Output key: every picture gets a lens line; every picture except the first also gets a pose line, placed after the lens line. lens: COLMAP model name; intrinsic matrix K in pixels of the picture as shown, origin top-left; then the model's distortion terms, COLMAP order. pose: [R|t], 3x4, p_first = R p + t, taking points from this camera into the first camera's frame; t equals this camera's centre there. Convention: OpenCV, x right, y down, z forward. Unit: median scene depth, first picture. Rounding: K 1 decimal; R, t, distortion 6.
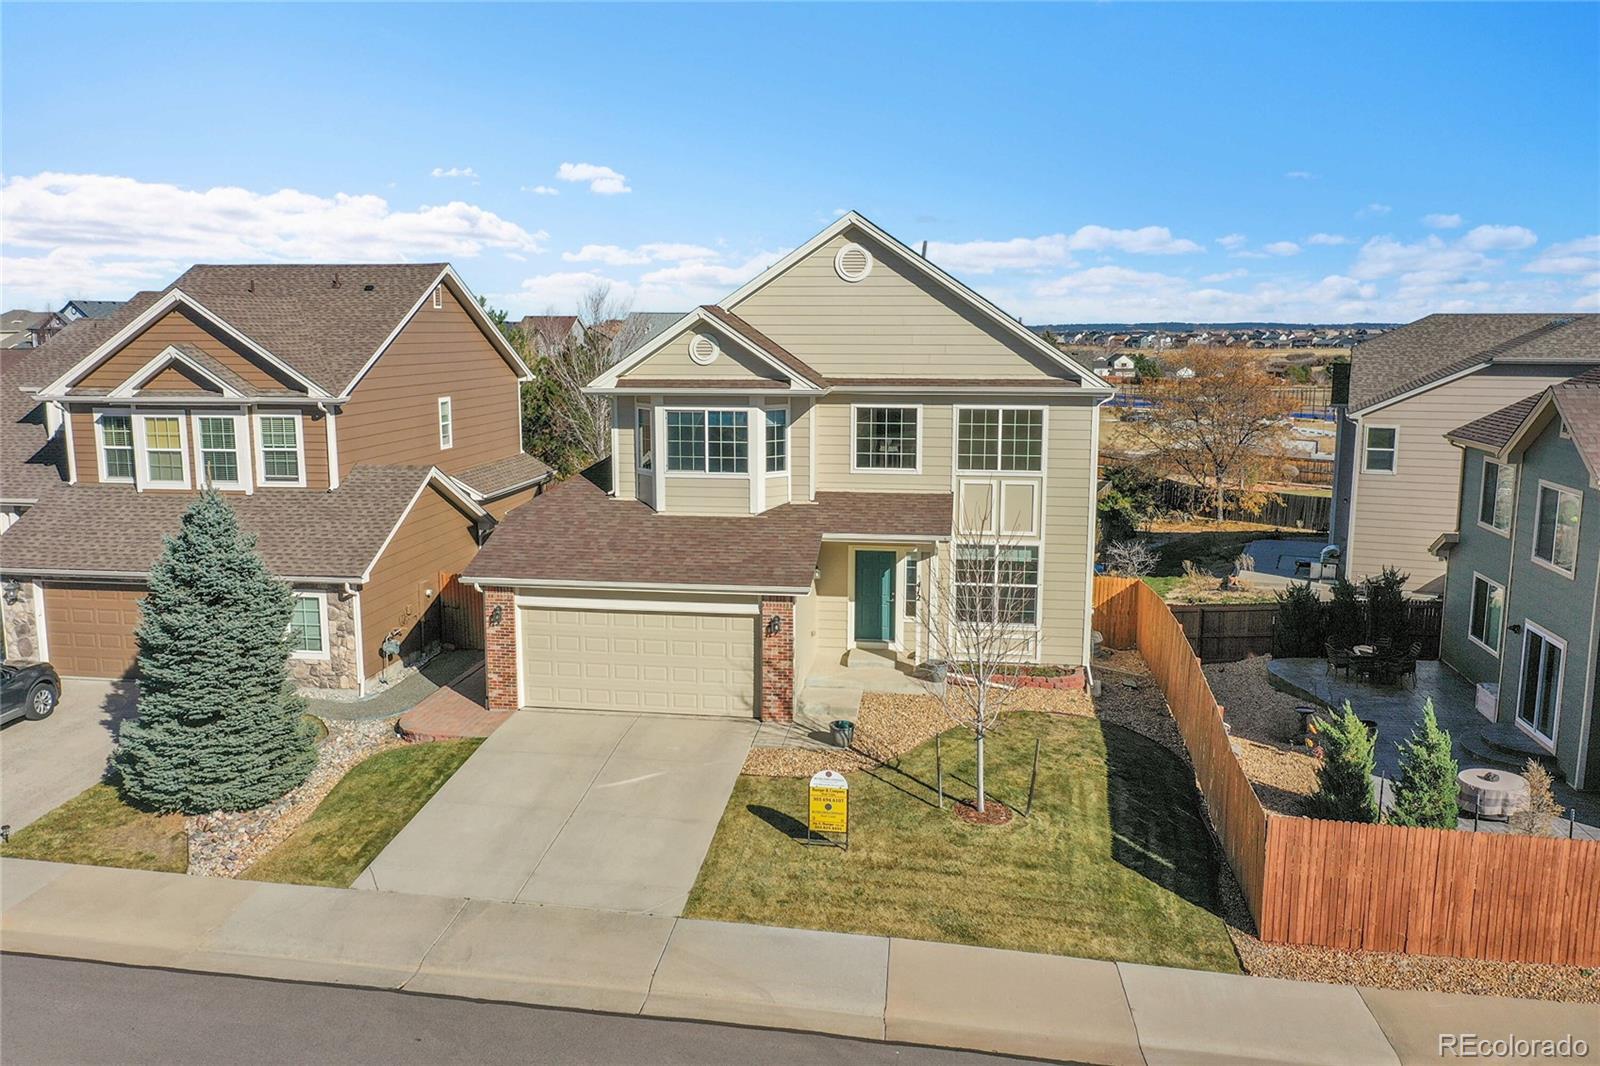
lens RADIAL K [[1254.6, 0, 800.0], [0, 1254.6, 533.0], [0, 0, 1]] dist [-0.004922, -0.006173]
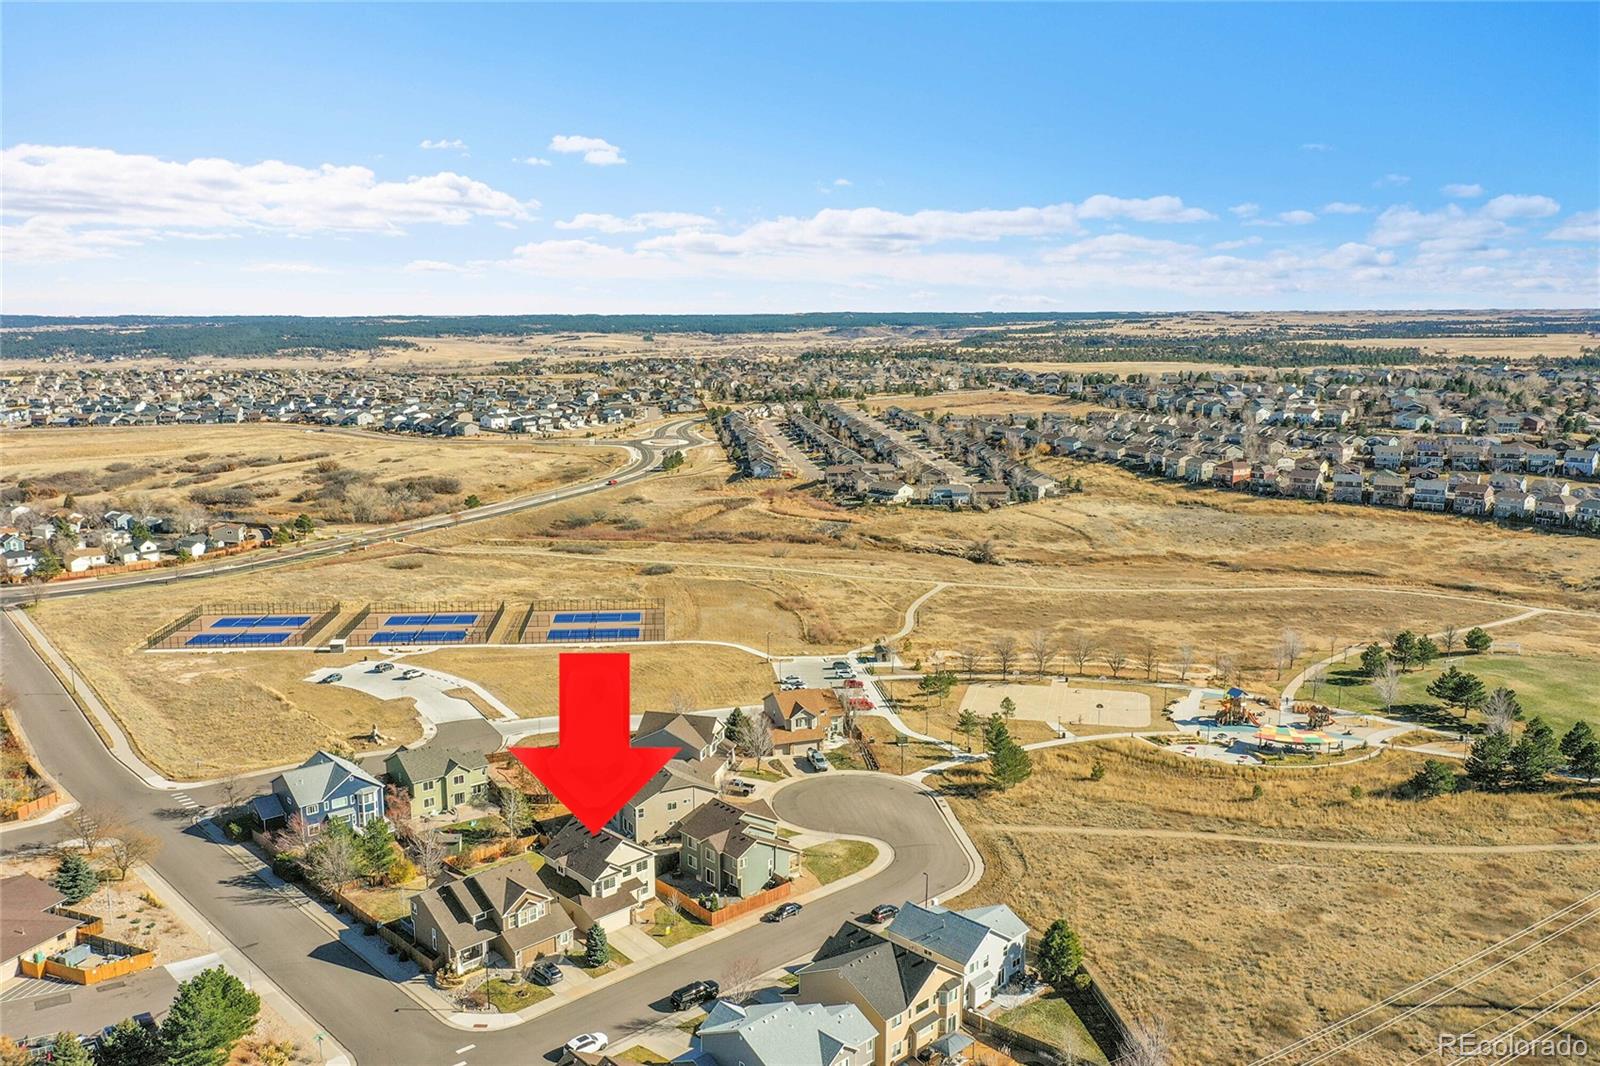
lens RADIAL K [[1254.6, 0, 800.0], [0, 1254.6, 533.0], [0, 0, 1]] dist [-0.004922, -0.006173]
pose [[0.615836, -0.135503, 0.776135, -4.001223], [0.126438, 0.989329, 0.072400, -2.082168], [-0.777663, 0.053547, 0.626397, -3.623141]]
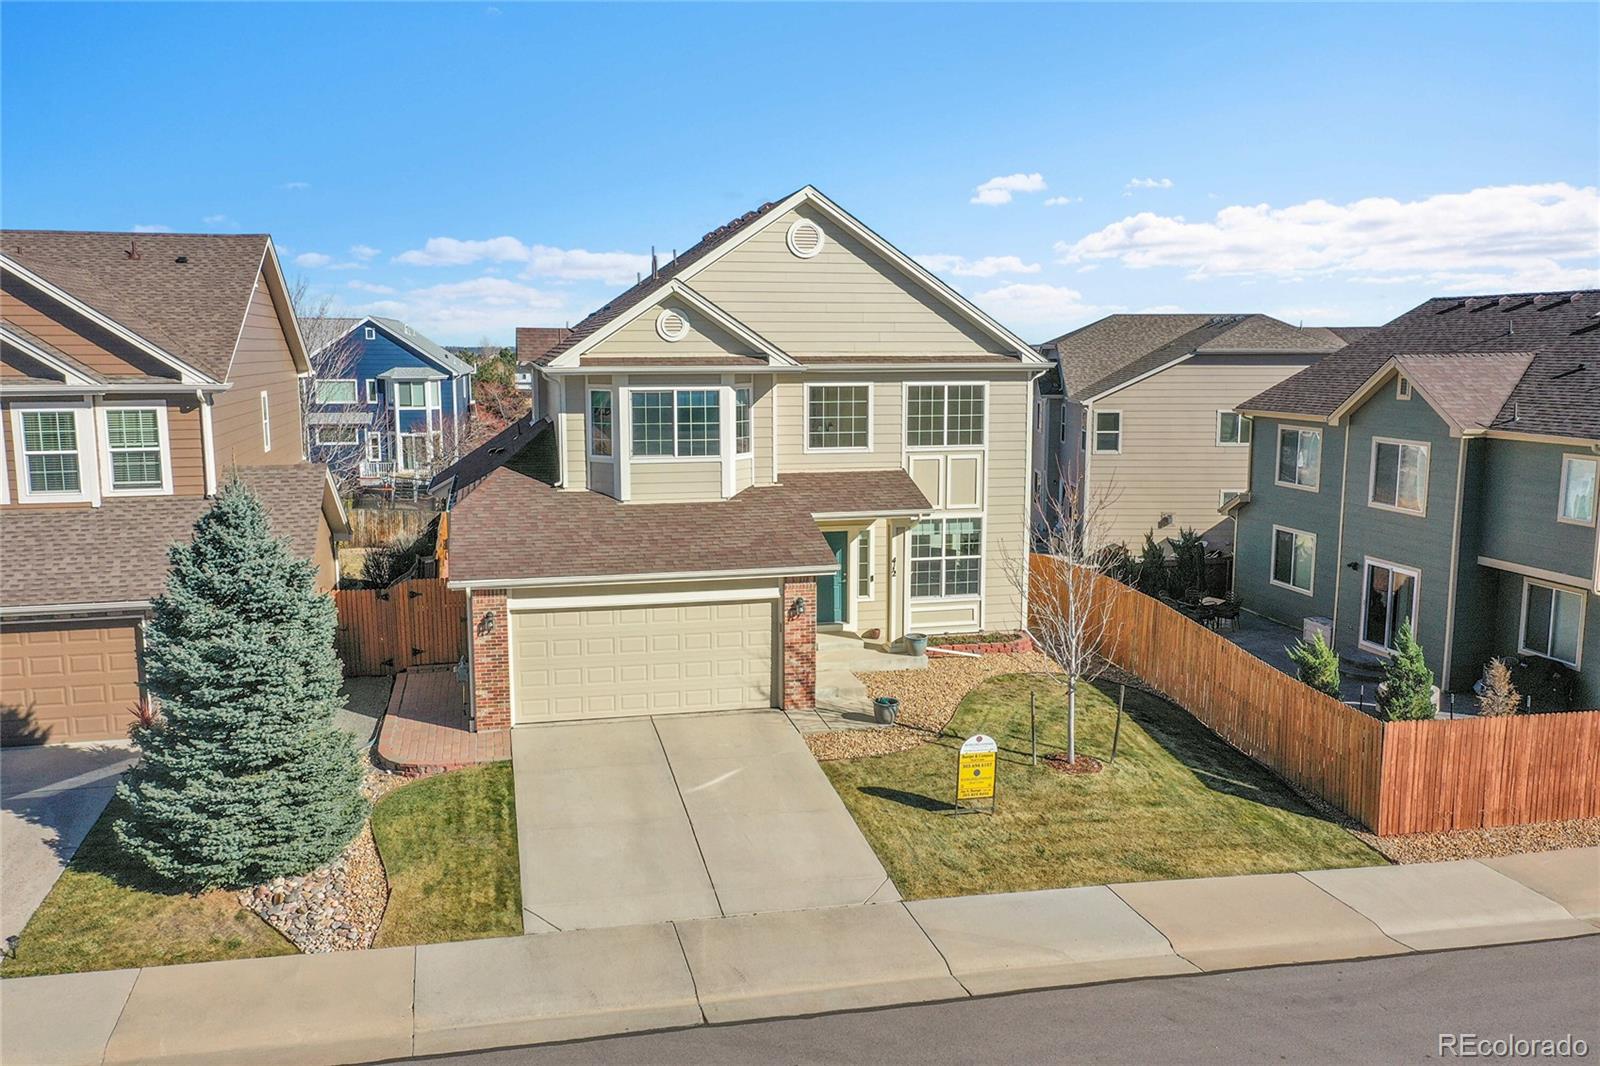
lens RADIAL K [[1254.6, 0, 800.0], [0, 1254.6, 533.0], [0, 0, 1]] dist [-0.004922, -0.006173]
pose [[0.928951, -0.055787, 0.365974, -0.337768], [0.061795, 0.998078, -0.004713, 0.019271], [-0.365008, 0.026994, 0.930613, 0.093935]]
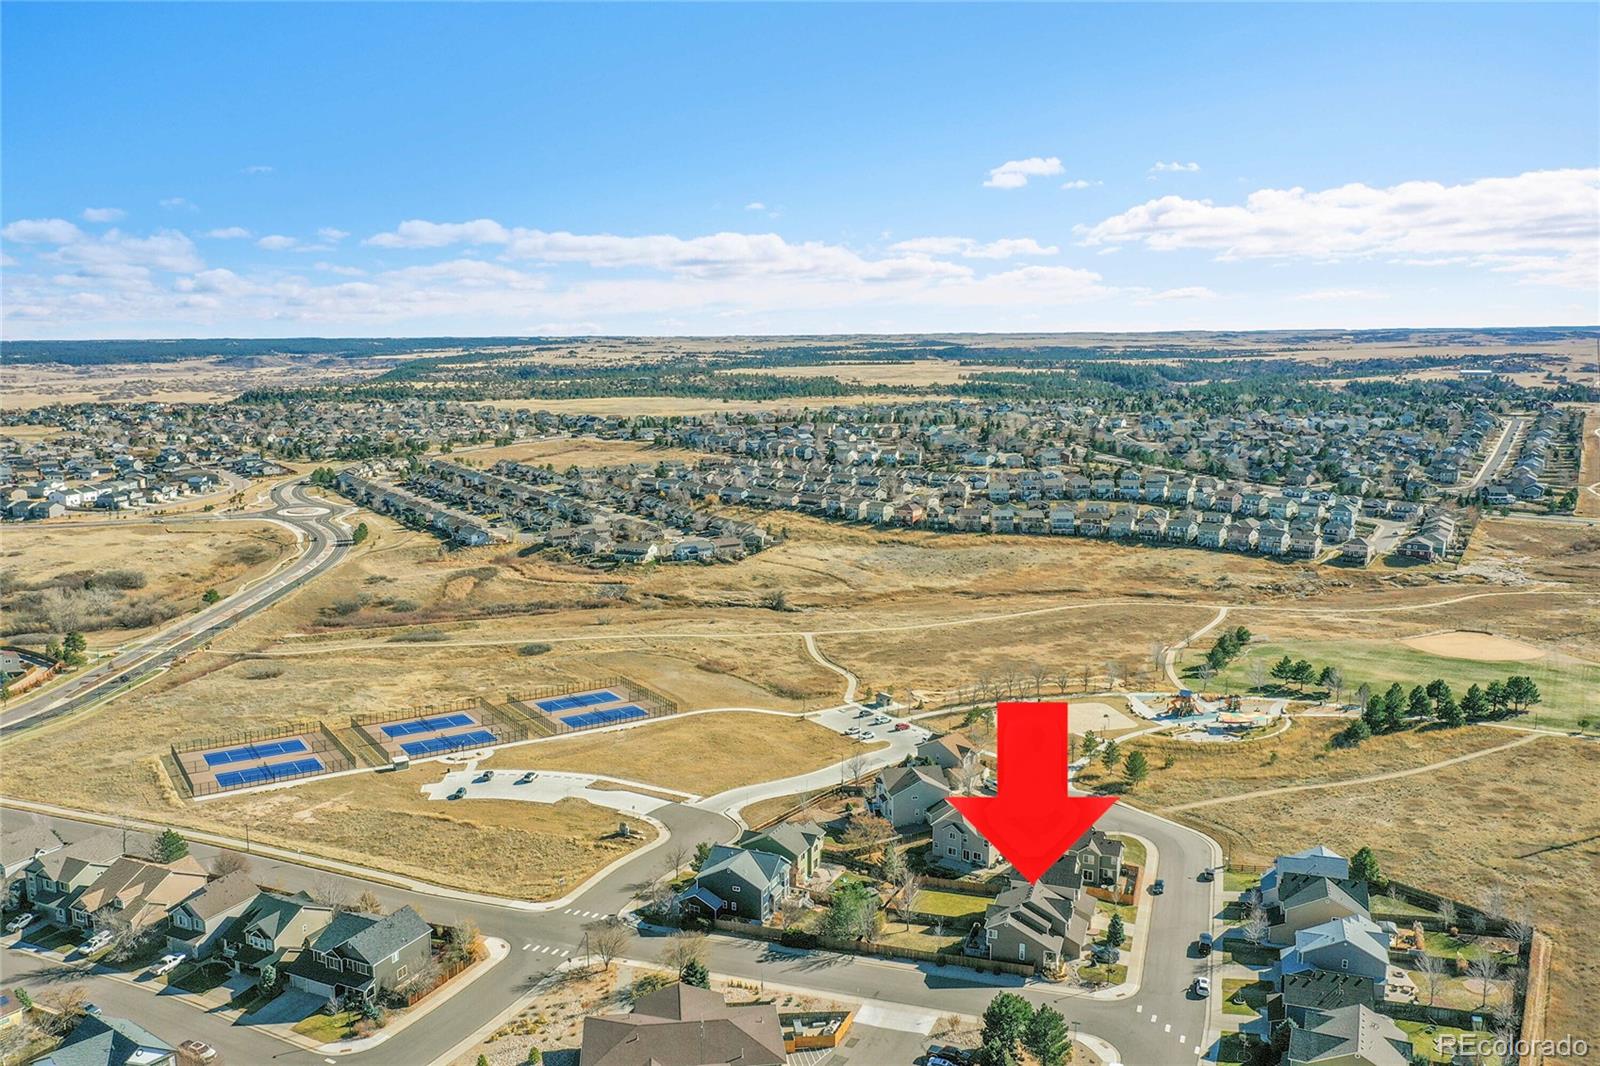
lens RADIAL K [[1252.3, 0, 800.0], [0, 1252.3, 533.0], [0, 0, 1]] dist [-0.006892, 0.001238]
pose [[0.186148, -0.152242, 0.970655, -8.188626], [0.158726, 0.979605, 0.123206, -3.735699], [-0.969616, 0.131134, 0.206516, 0.792533]]
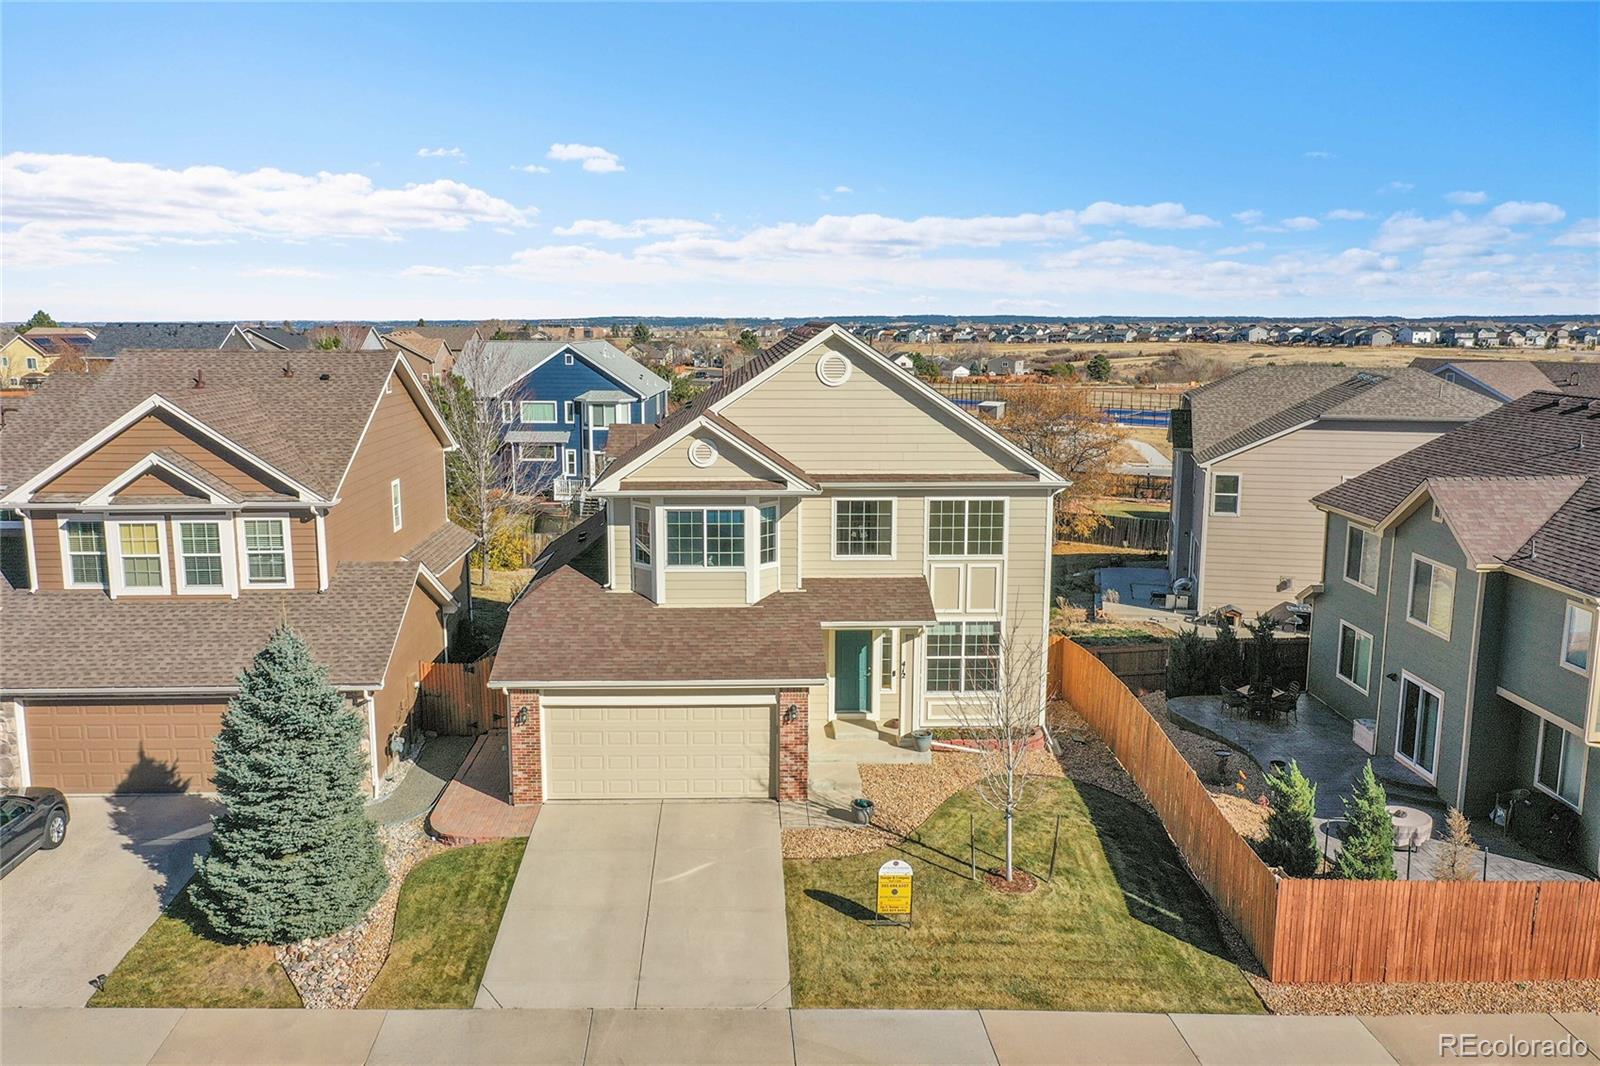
lens RADIAL K [[1254.6, 0, 800.0], [0, 1254.6, 533.0], [0, 0, 1]] dist [-0.004922, -0.006173]
pose [[0.983669, -0.028320, 0.177743, -0.185447], [0.027169, 0.999591, 0.008905, -0.084933], [-0.177923, -0.003931, 0.984037, -0.065116]]
